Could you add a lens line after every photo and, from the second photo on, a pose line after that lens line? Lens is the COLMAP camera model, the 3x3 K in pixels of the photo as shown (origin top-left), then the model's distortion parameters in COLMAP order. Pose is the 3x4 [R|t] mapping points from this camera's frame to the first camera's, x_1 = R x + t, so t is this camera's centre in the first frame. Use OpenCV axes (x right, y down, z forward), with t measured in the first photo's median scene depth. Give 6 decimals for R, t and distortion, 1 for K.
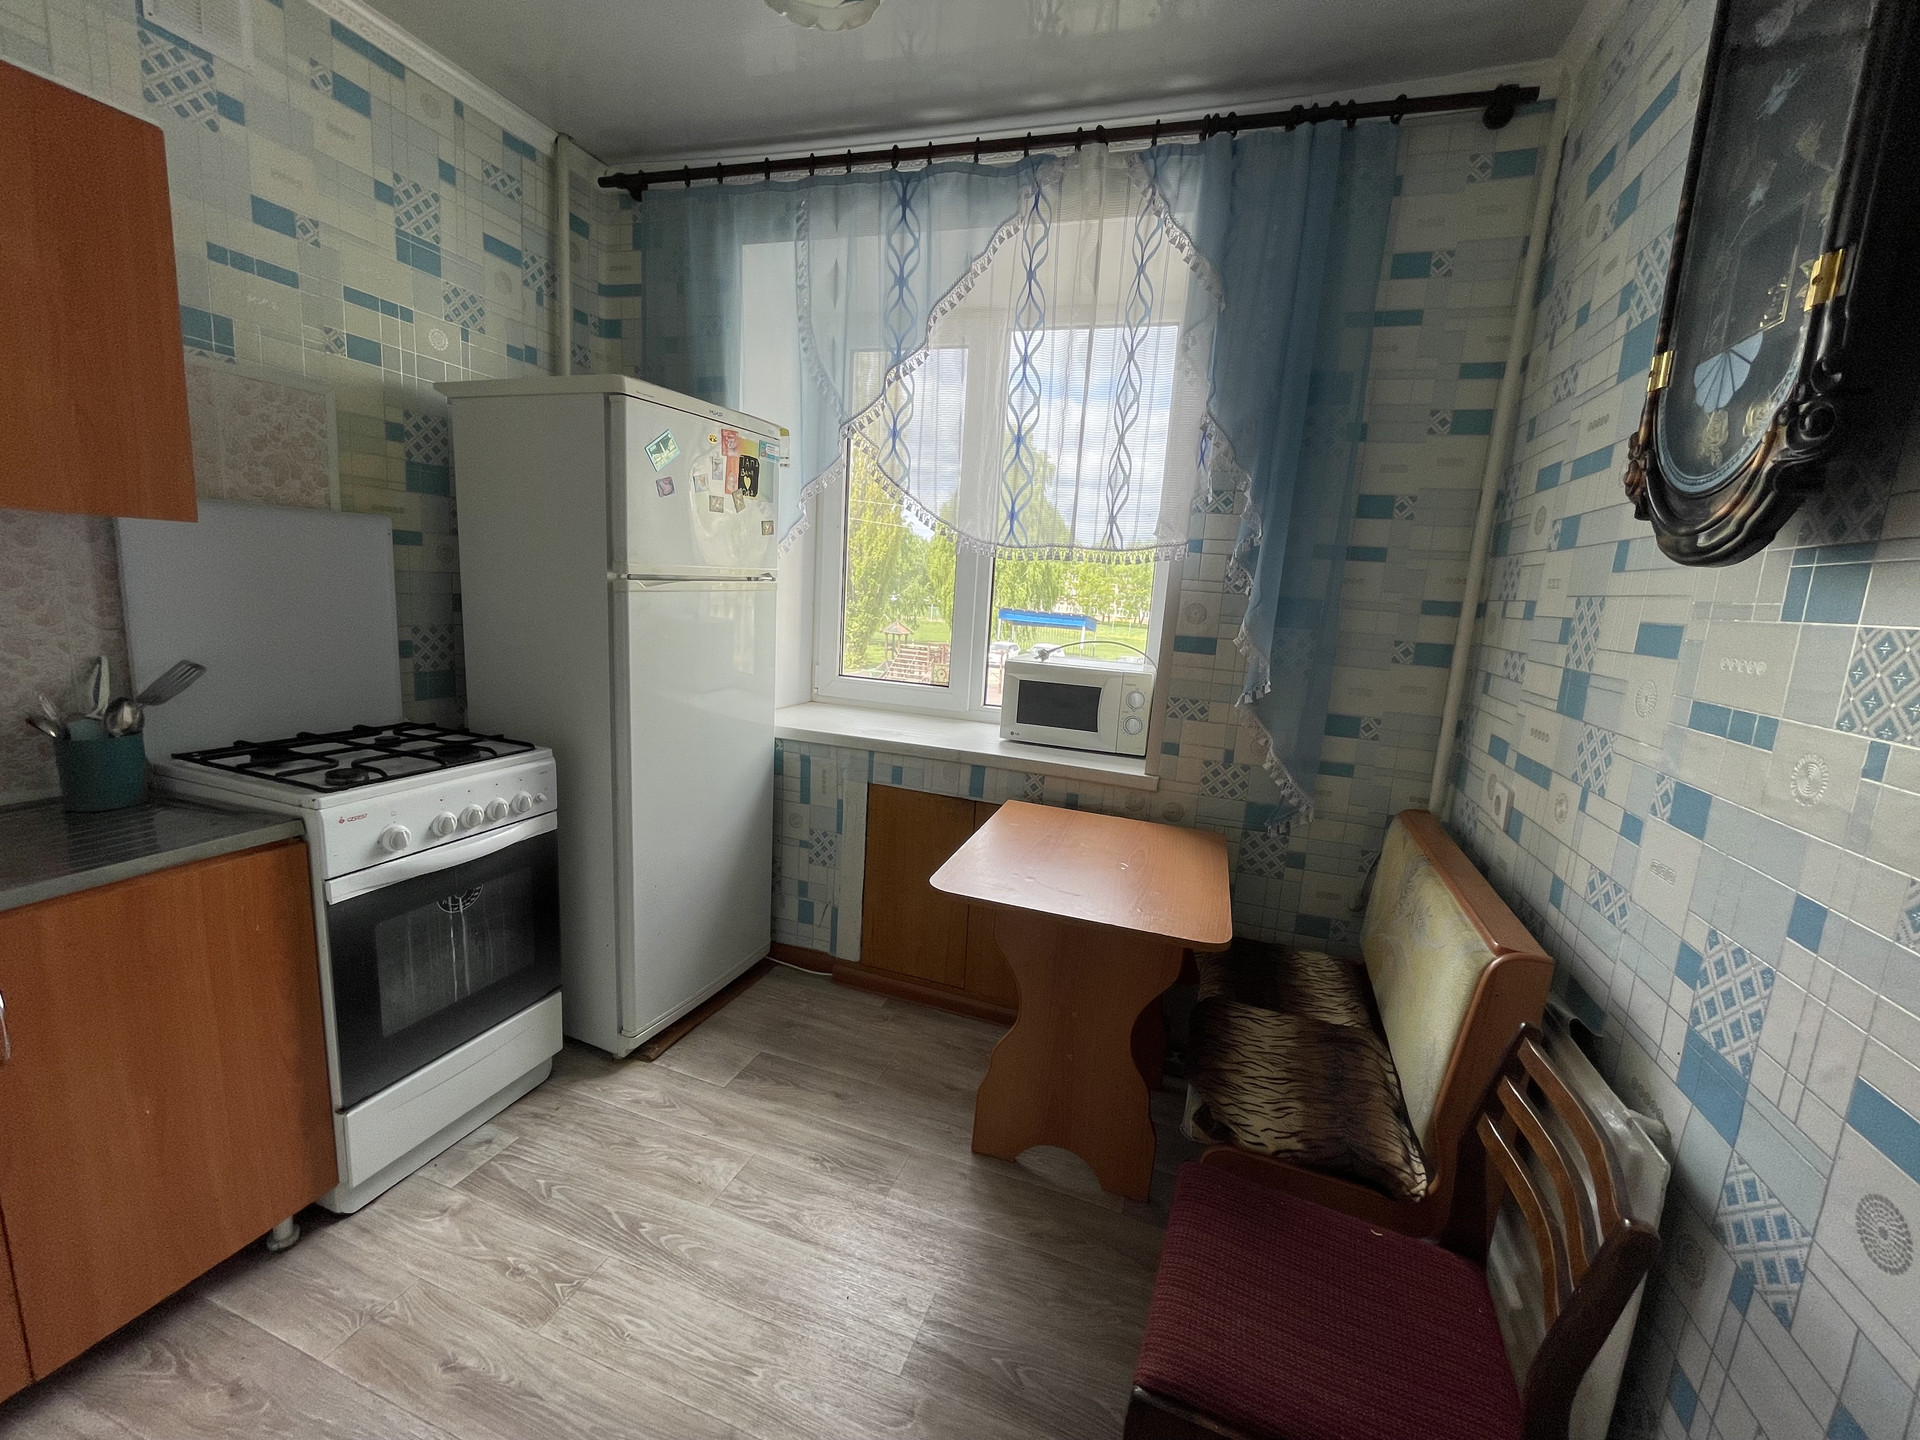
lens RADIAL K [[783.3, 0, 962.1], [0, 783.3, 719.0], [0, 0, 1]] dist [-0.001219, -0.000055]
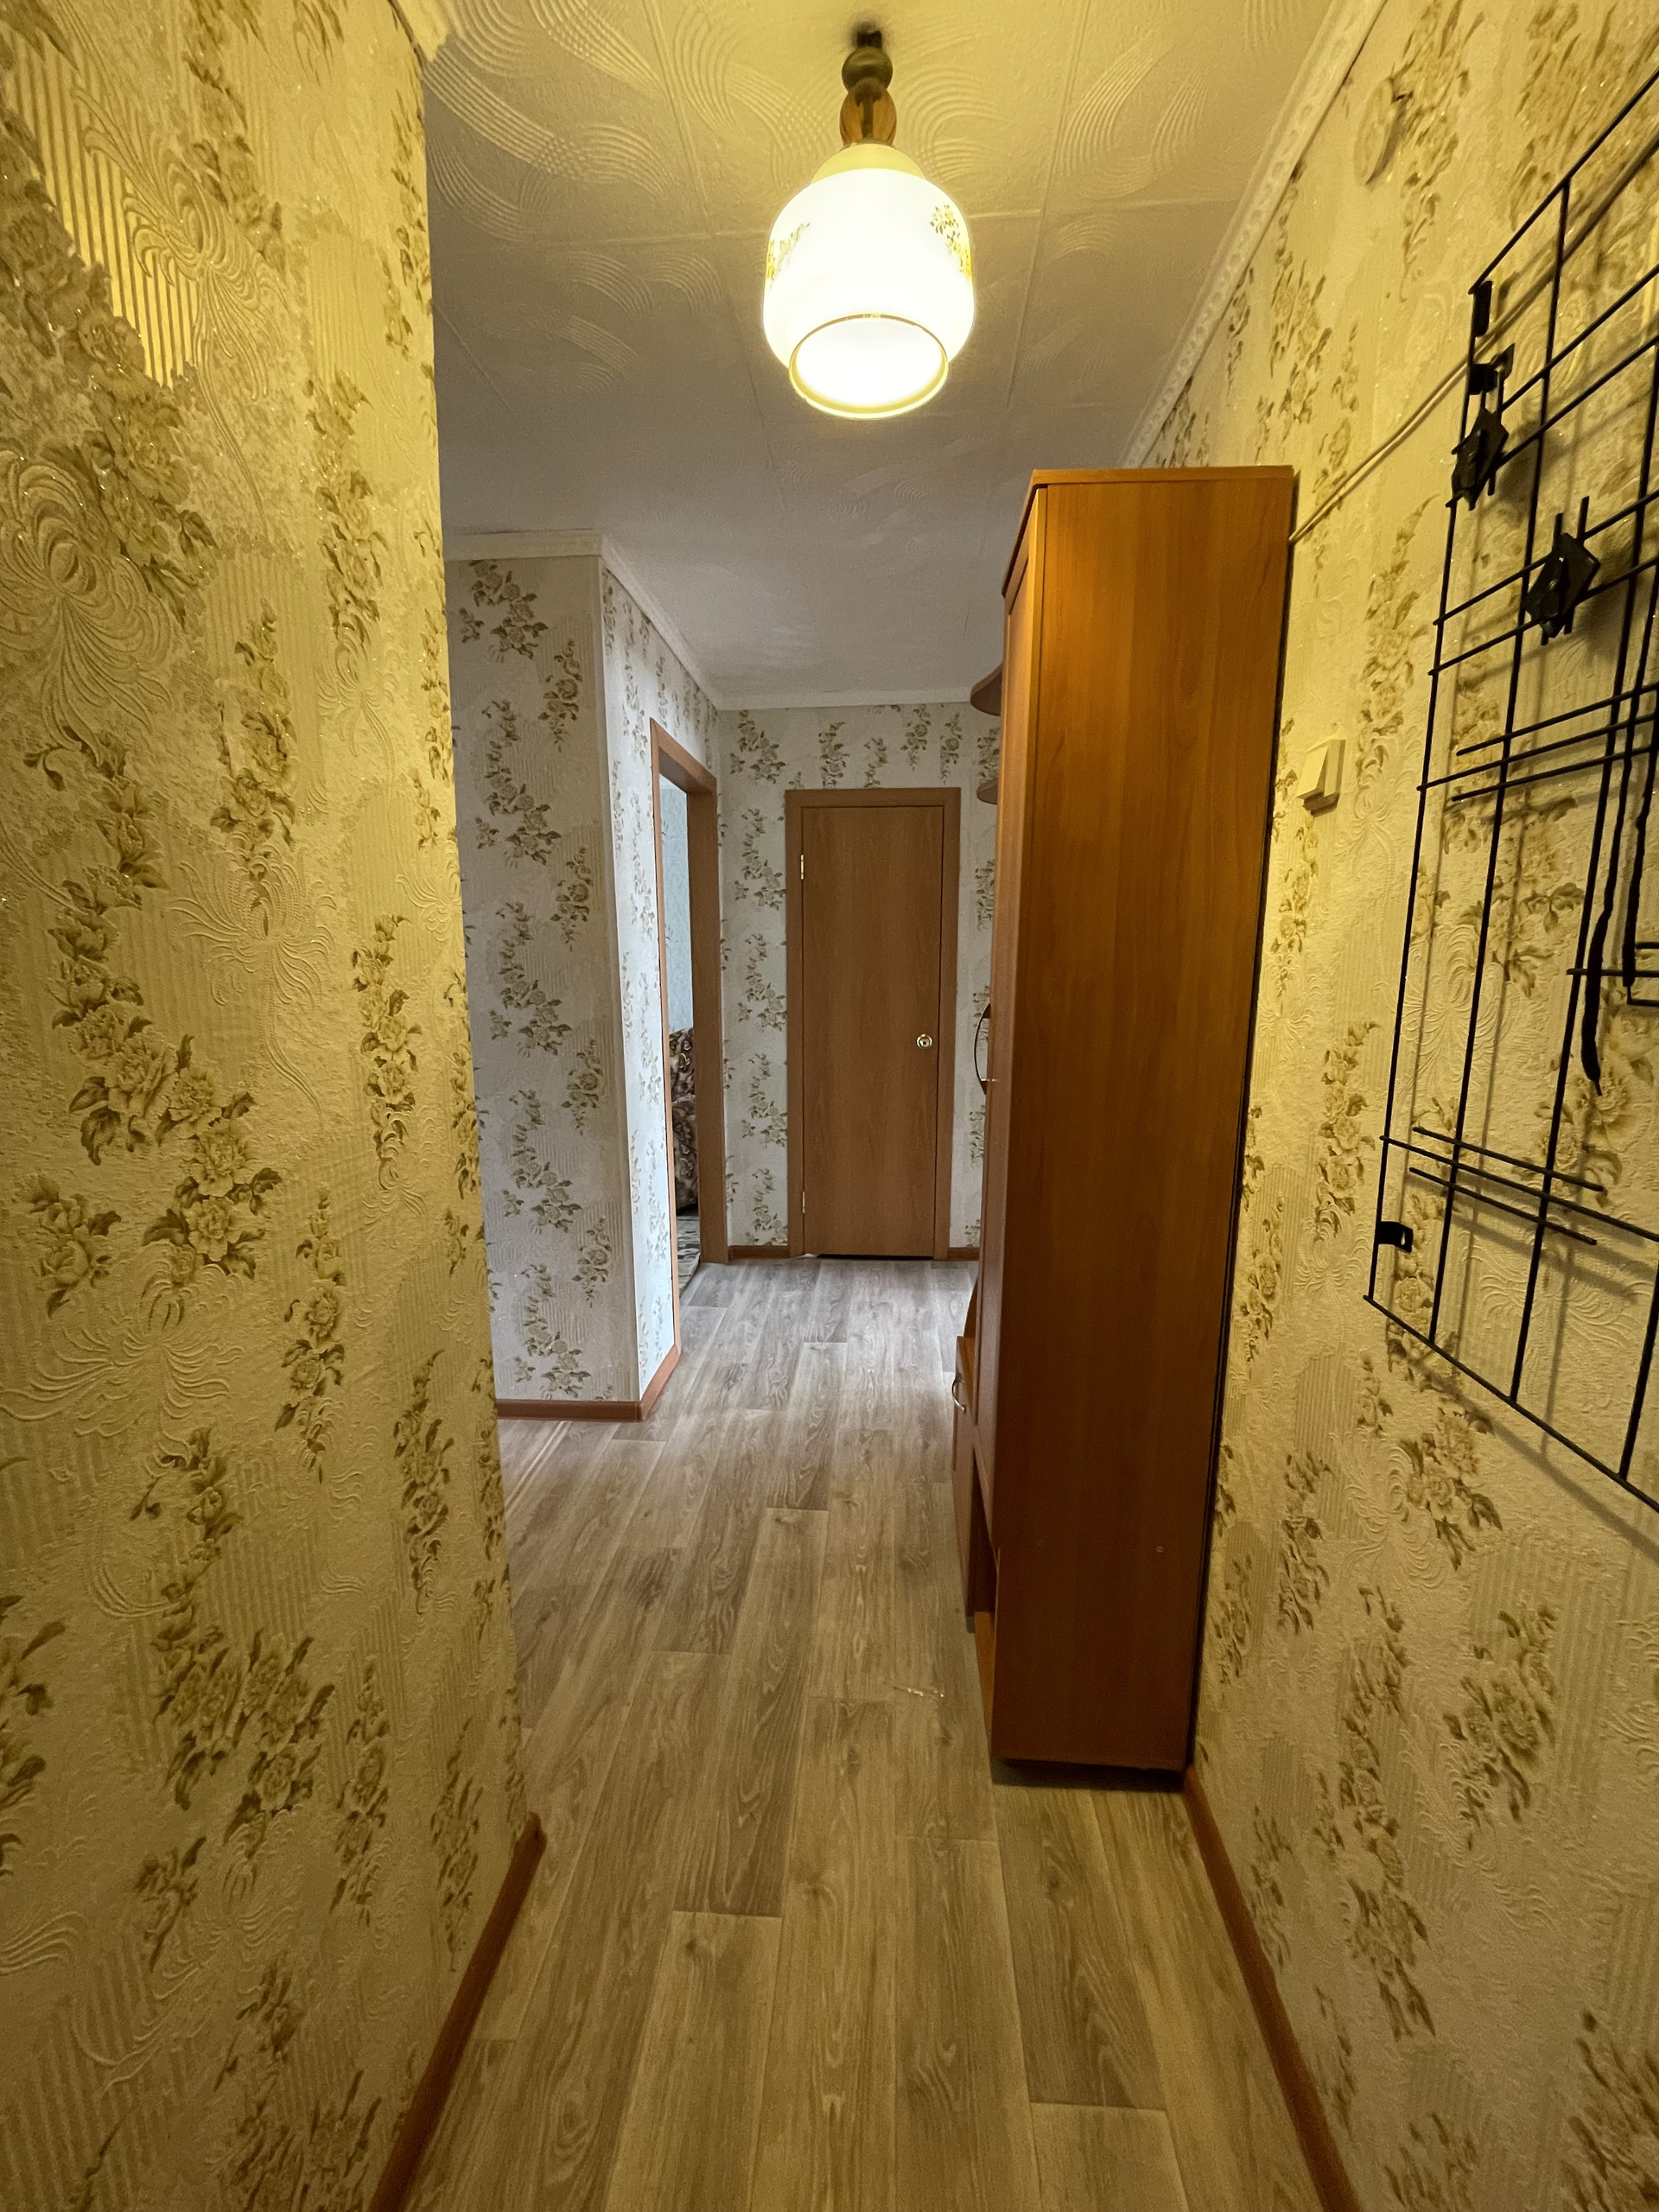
lens RADIAL K [[902.5, 0, 835.1], [0, 902.5, 1104.4], [0, 0, 1]] dist [-0.001219, -0.000055]
pose [[-0.263546, -0.221869, 0.938785, -1.108868], [0.148640, 0.952228, 0.266774, -0.283101], [-0.953126, 0.209849, -0.217978, 0.845135]]
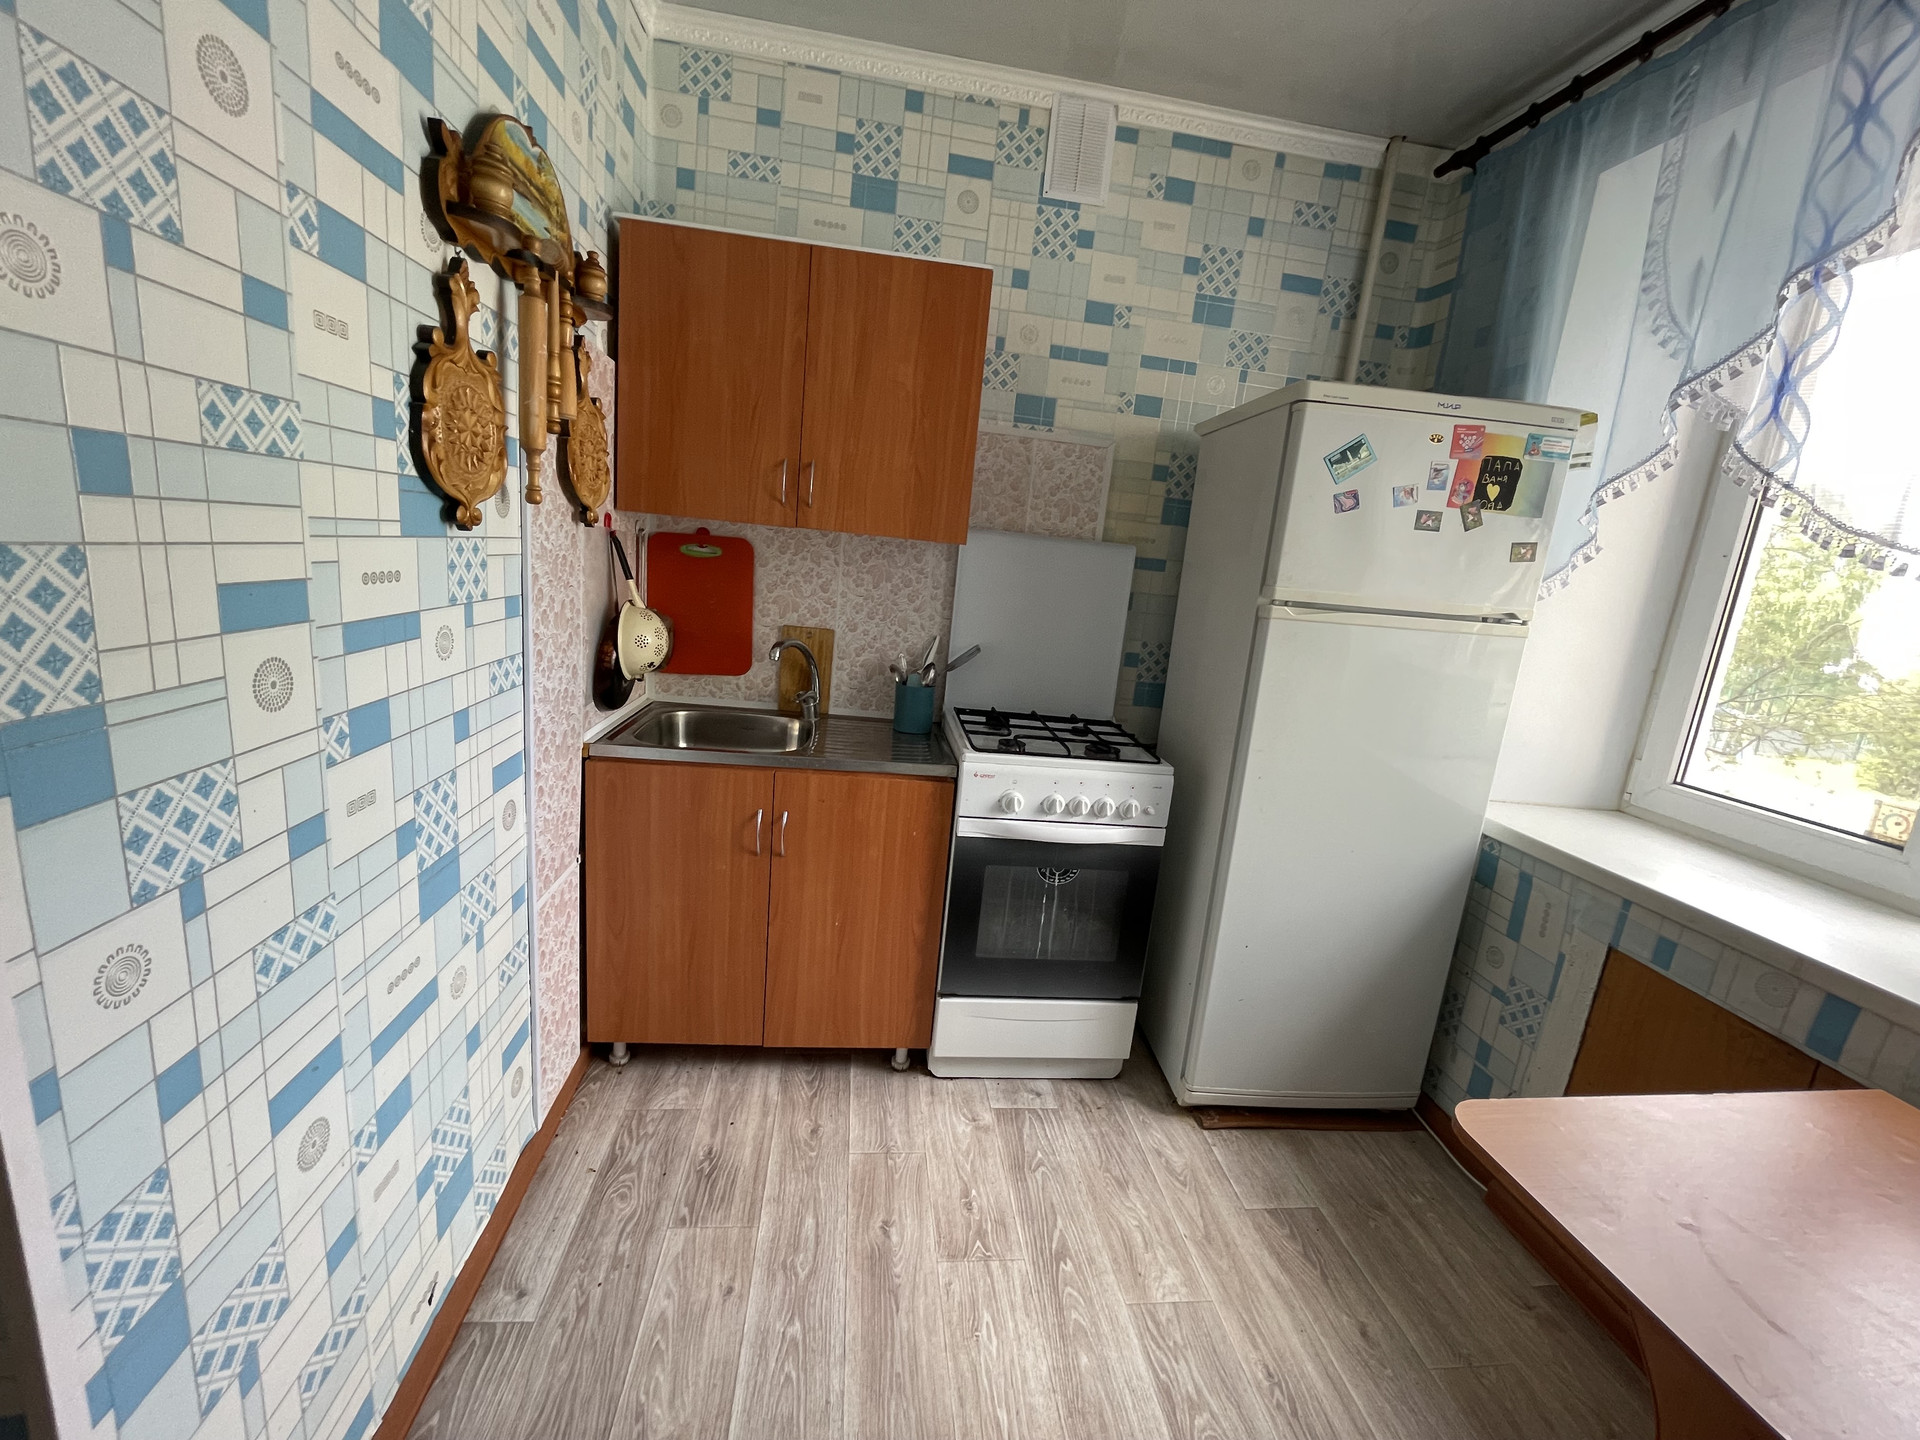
lens RADIAL K [[783.3, 0, 963.5], [0, 783.3, 719.0], [0, 0, 1]] dist [-0.001219, -0.000055]
pose [[0.447187, 0.166064, -0.878889, 0.224094], [-0.224408, 0.972015, 0.069480, -0.031340], [0.865832, 0.166159, 0.471939, 0.273836]]
